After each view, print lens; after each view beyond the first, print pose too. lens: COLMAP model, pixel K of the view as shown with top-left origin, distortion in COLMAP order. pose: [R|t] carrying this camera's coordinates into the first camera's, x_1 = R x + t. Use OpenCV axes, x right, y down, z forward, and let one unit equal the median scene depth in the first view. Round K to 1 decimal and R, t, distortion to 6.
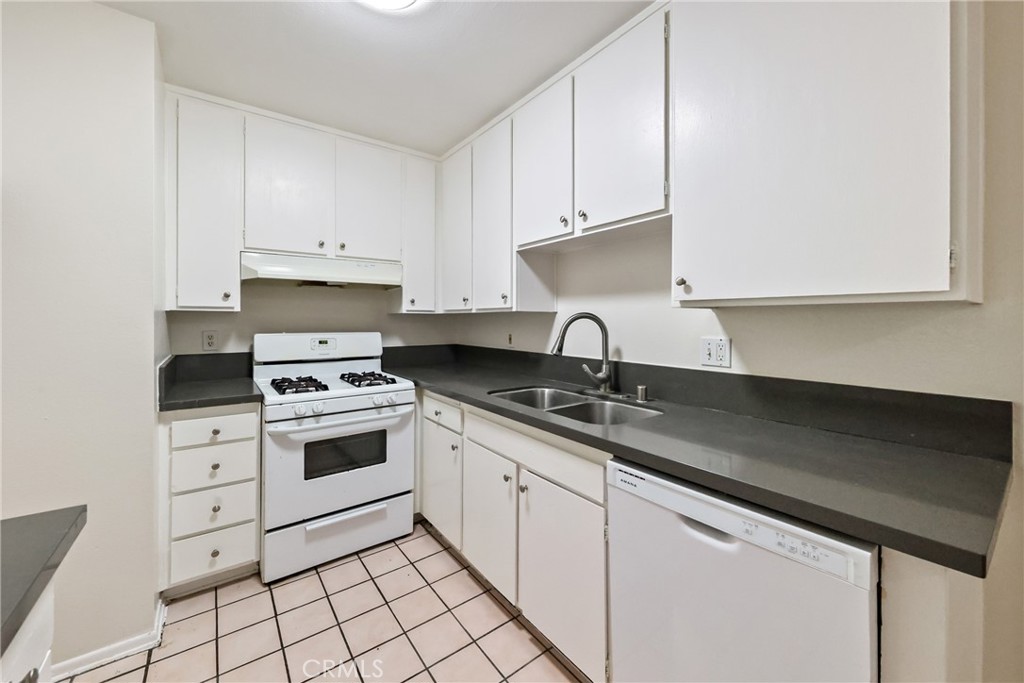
lens RADIAL K [[394.8, 0, 509.1], [0, 394.8, 322.2], [0, 0, 1]] dist [-0.000004, 0.000047]
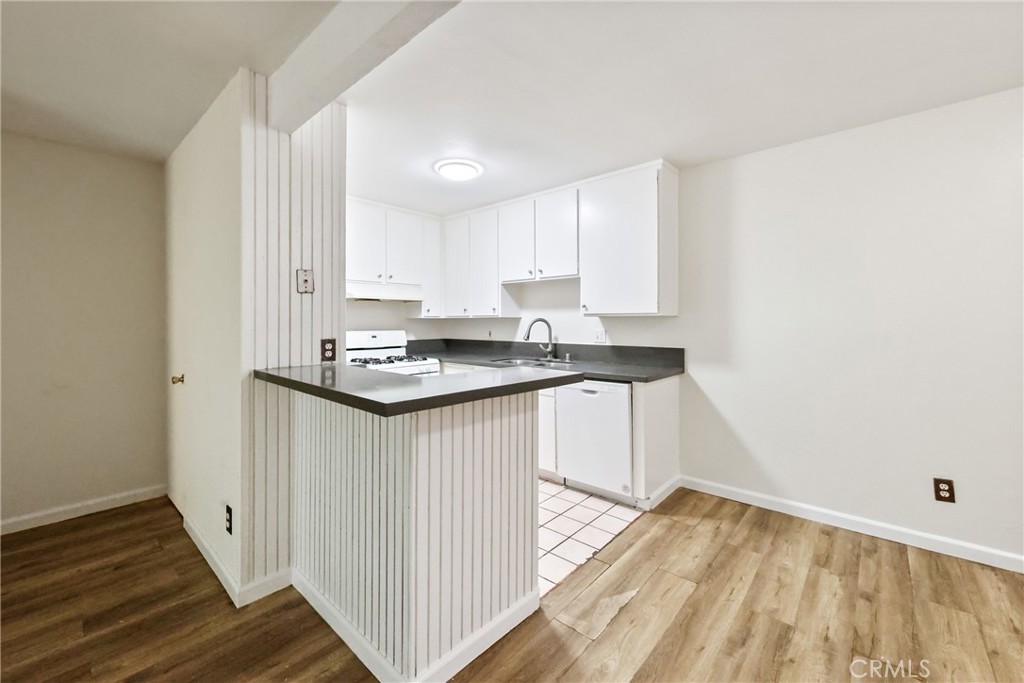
lens RADIAL K [[412.8, 0, 514.6], [0, 412.8, 323.8], [0, 0, 1]] dist [0.000032, 0.000124]
pose [[0.979016, -0.004236, 0.203739, -0.332148], [0.004599, 0.999989, -0.001308, 0.004799], [-0.203731, 0.002217, 0.979024, -0.932182]]
